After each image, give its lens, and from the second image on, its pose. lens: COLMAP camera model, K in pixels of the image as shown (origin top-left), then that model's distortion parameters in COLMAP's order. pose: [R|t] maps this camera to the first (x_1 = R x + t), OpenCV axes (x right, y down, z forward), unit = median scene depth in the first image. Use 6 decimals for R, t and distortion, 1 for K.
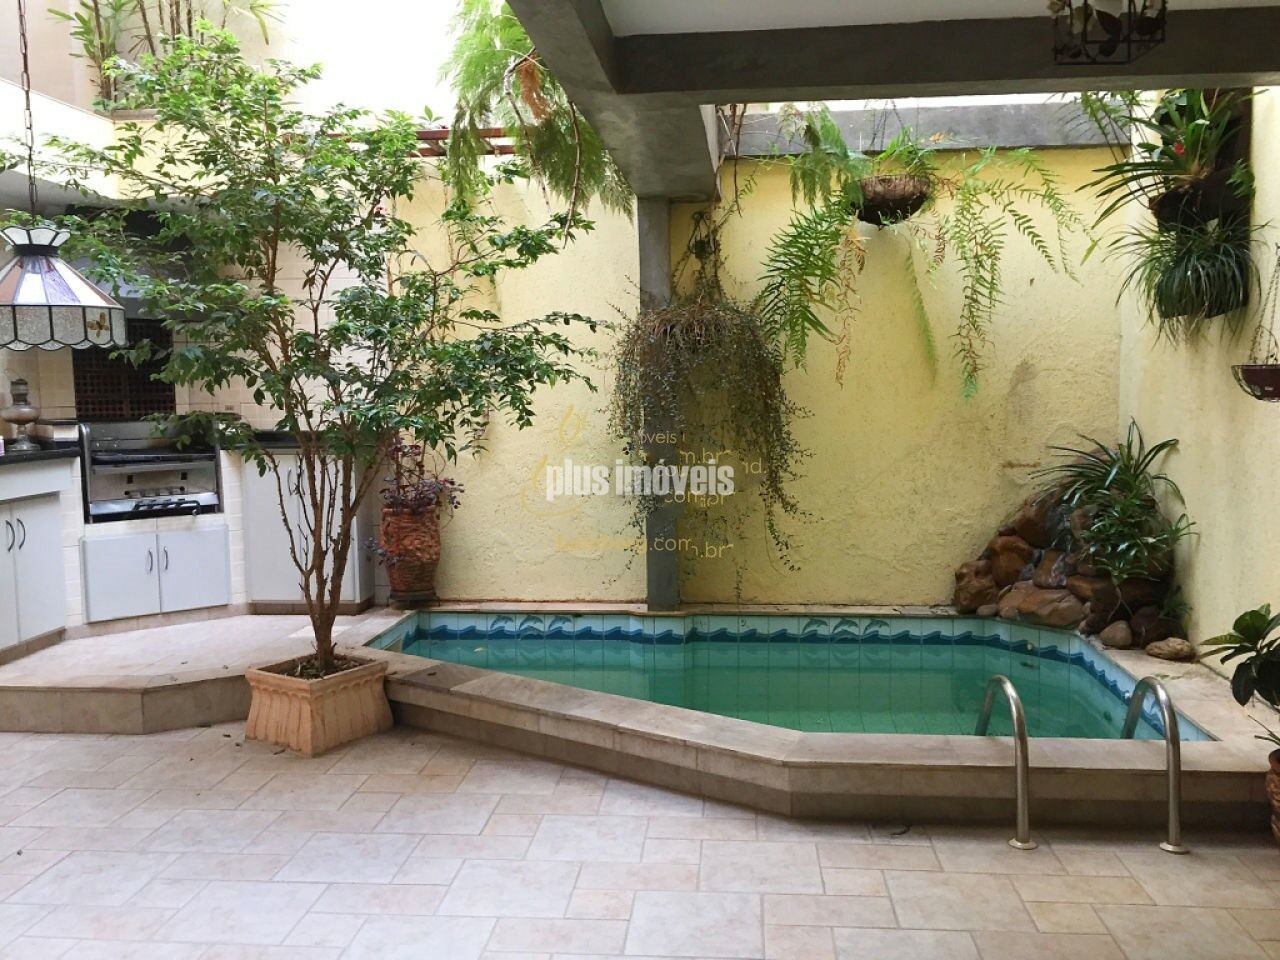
lens RADIAL K [[1089.3, 0, 646.3], [0, 1089.3, 478.1], [0, 0, 1]] dist [0.065216, -0.082165]
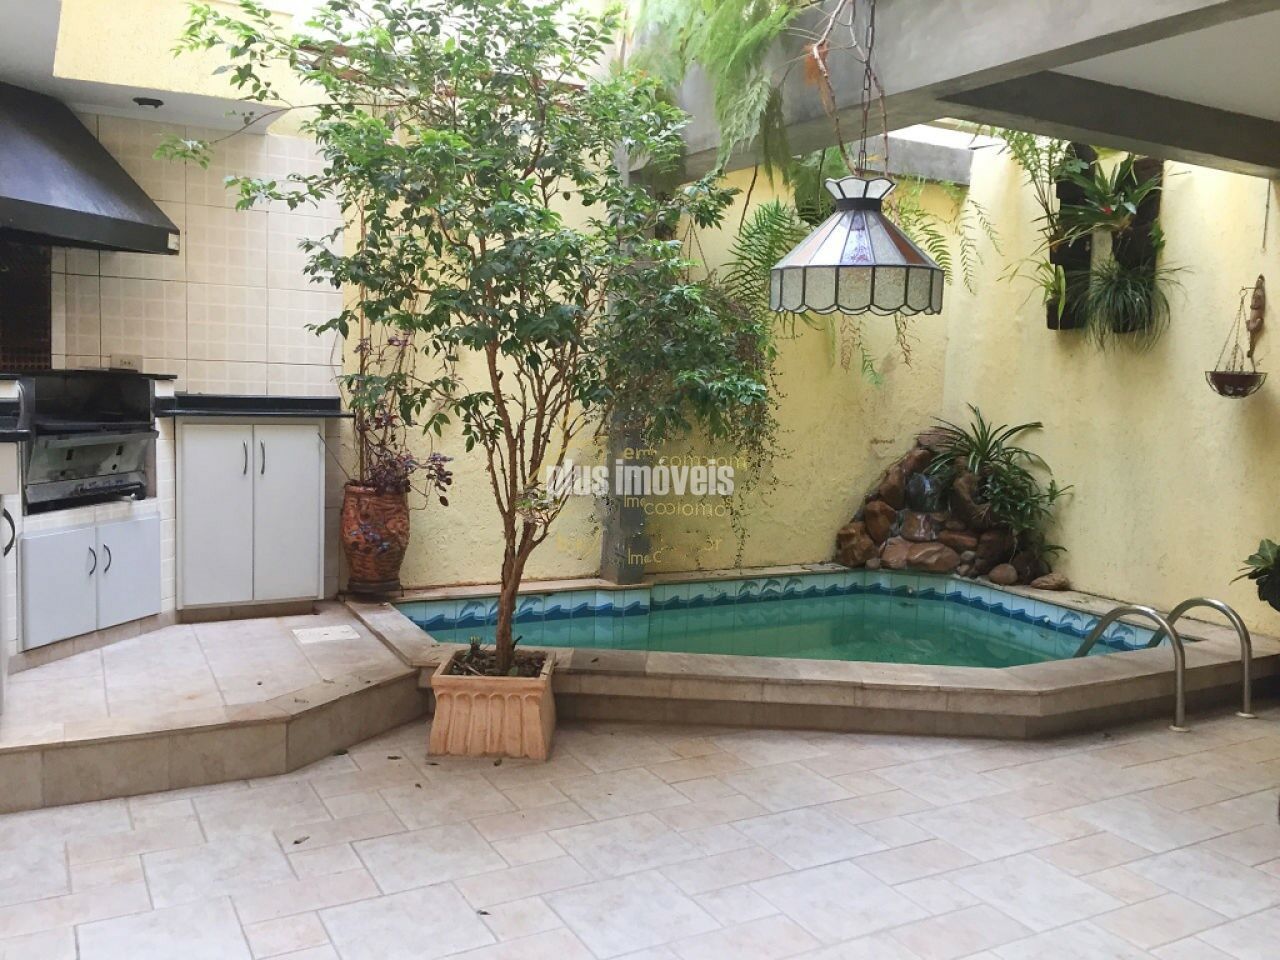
lens RADIAL K [[1089.3, 0, 632.3], [0, 1089.3, 477.1], [0, 0, 1]] dist [0.065216, -0.082165]
pose [[0.830059, -0.013892, 0.557502, -0.711595], [0.000715, 0.999715, 0.023847, -0.001876], [-0.557675, -0.019395, 0.829833, 0.205945]]
